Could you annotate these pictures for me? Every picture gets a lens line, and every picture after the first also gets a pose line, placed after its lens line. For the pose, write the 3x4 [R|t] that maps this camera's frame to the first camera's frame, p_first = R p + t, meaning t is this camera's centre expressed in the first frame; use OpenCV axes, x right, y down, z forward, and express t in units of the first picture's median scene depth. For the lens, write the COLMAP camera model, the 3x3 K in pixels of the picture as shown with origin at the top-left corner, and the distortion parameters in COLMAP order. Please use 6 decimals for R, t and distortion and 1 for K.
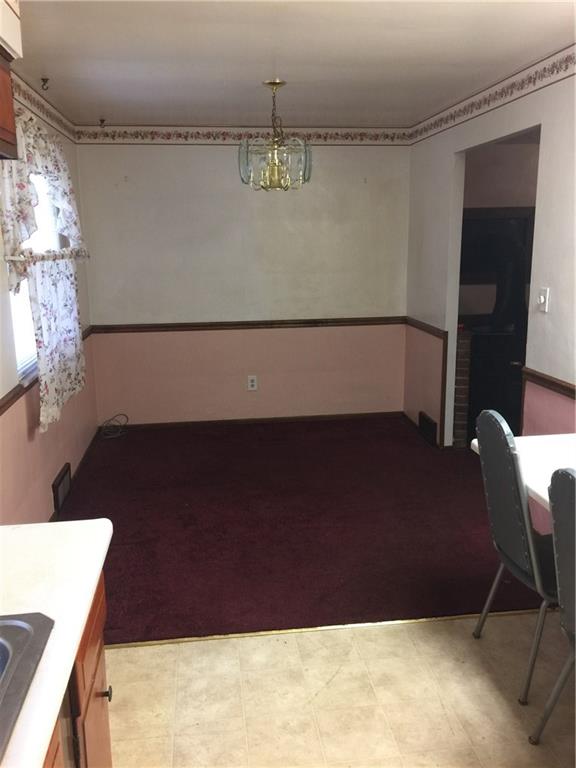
lens RADIAL K [[660.3, 0, 288.0], [0, 660.3, 384.0], [0, 0, 1]] dist [0.051819, 0.000733]
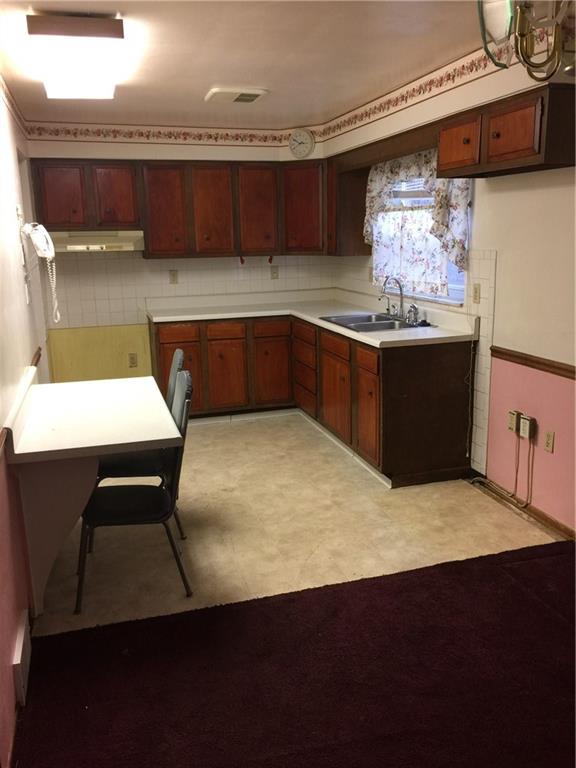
lens RADIAL K [[660.3, 0, 288.0], [0, 660.3, 384.0], [0, 0, 1]] dist [0.051819, 0.000733]
pose [[-0.986570, 0.069212, -0.147948, 0.286268], [-0.001296, 0.902440, 0.430814, -0.459516], [0.163332, 0.425220, -0.890231, 2.050379]]
